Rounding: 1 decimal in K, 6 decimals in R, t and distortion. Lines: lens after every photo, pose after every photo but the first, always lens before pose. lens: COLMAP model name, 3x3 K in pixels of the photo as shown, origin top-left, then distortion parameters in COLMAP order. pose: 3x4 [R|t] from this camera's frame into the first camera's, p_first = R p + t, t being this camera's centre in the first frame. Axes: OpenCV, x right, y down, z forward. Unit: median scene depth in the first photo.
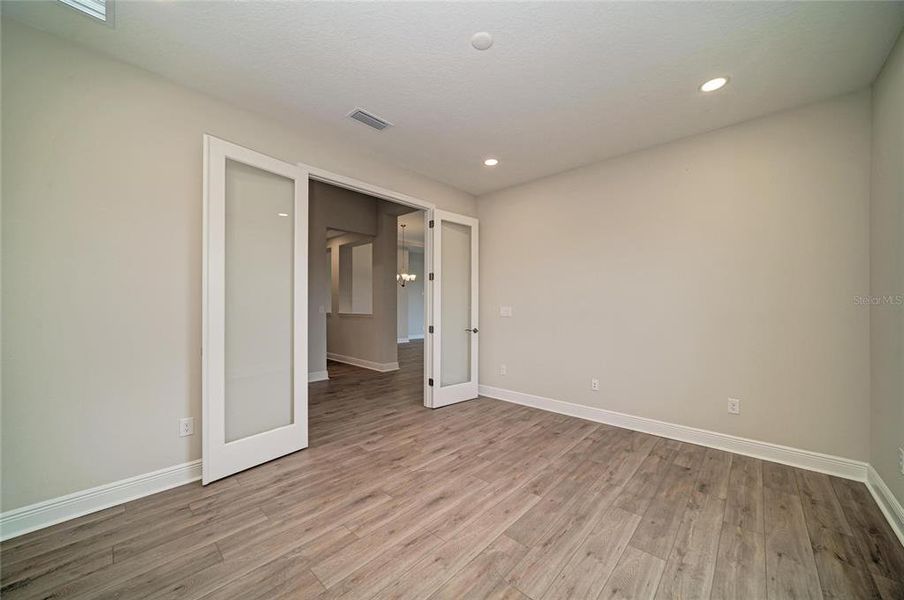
lens RADIAL K [[335.3, 0, 452.9], [0, 335.3, 303.7], [0, 0, 1]] dist [-0.019089, 0.000168]
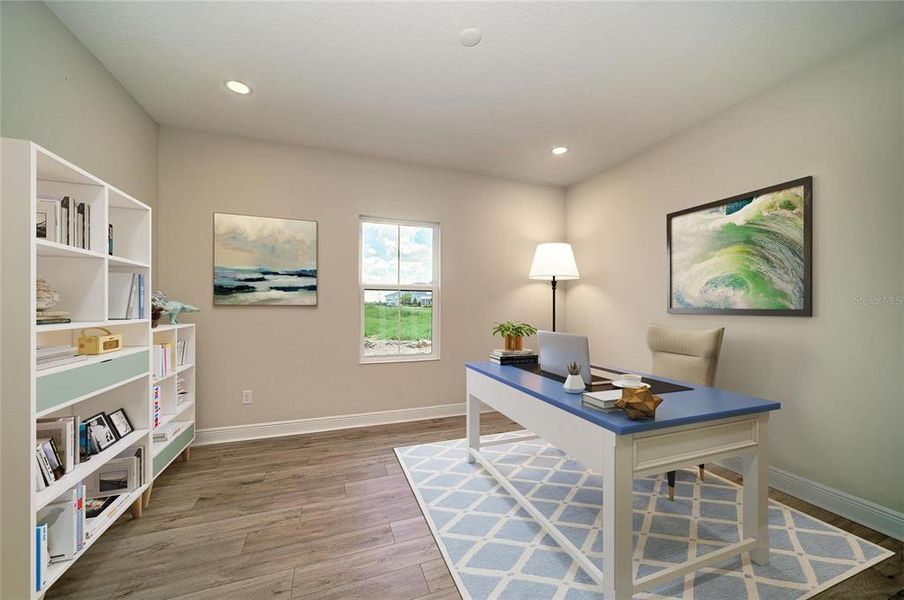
lens RADIAL K [[335.3, 0, 452.9], [0, 335.3, 303.7], [0, 0, 1]] dist [-0.019089, 0.000168]
pose [[-0.891048, -0.002992, 0.453900, -0.265515], [-0.003575, 0.999994, -0.000427, 0.001720], [-0.453895, -0.002003, -0.891053, 1.637346]]
